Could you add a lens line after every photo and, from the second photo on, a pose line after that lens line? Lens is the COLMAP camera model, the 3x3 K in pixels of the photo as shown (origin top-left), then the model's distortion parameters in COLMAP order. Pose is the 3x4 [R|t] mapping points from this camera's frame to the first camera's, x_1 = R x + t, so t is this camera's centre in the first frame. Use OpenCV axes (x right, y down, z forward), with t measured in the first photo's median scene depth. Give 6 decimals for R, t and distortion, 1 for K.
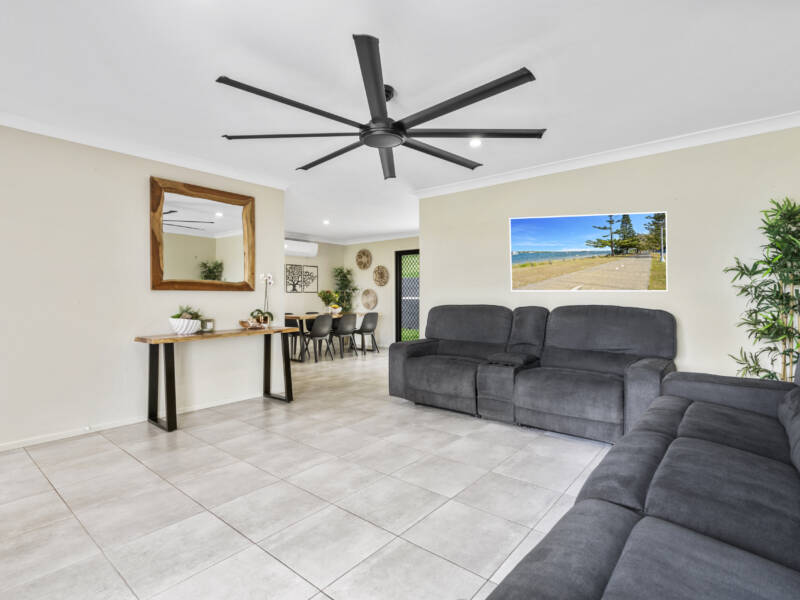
lens RADIAL K [[409.8, 0, 402.9], [0, 409.8, 297.1], [0, 0, 1]] dist [-0.002330, -0.001318]
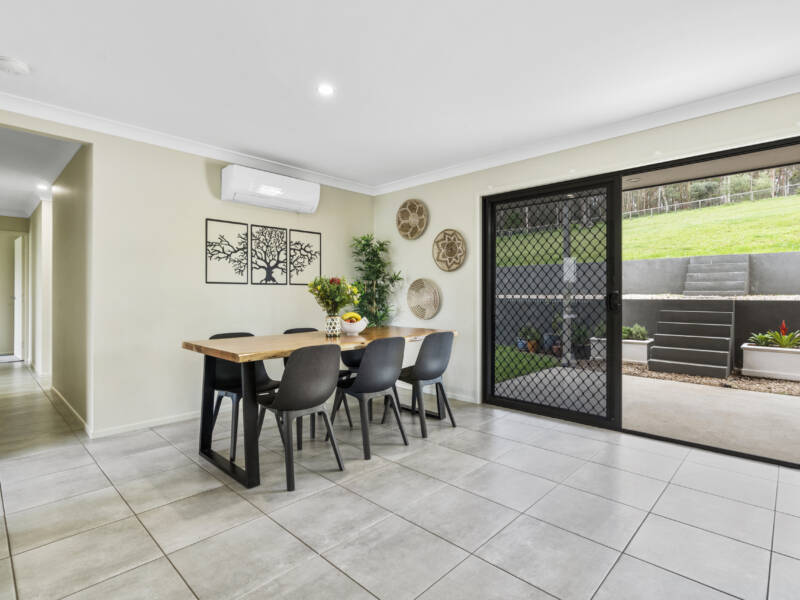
lens RADIAL K [[409.8, 0, 404.6], [0, 409.8, 295.1], [0, 0, 1]] dist [-0.002330, -0.001318]
pose [[0.998039, 0.001728, -0.062574, -0.077371], [-0.001735, 0.999998, -0.000058, 0.000640], [0.062574, 0.000166, 0.998040, 0.527132]]
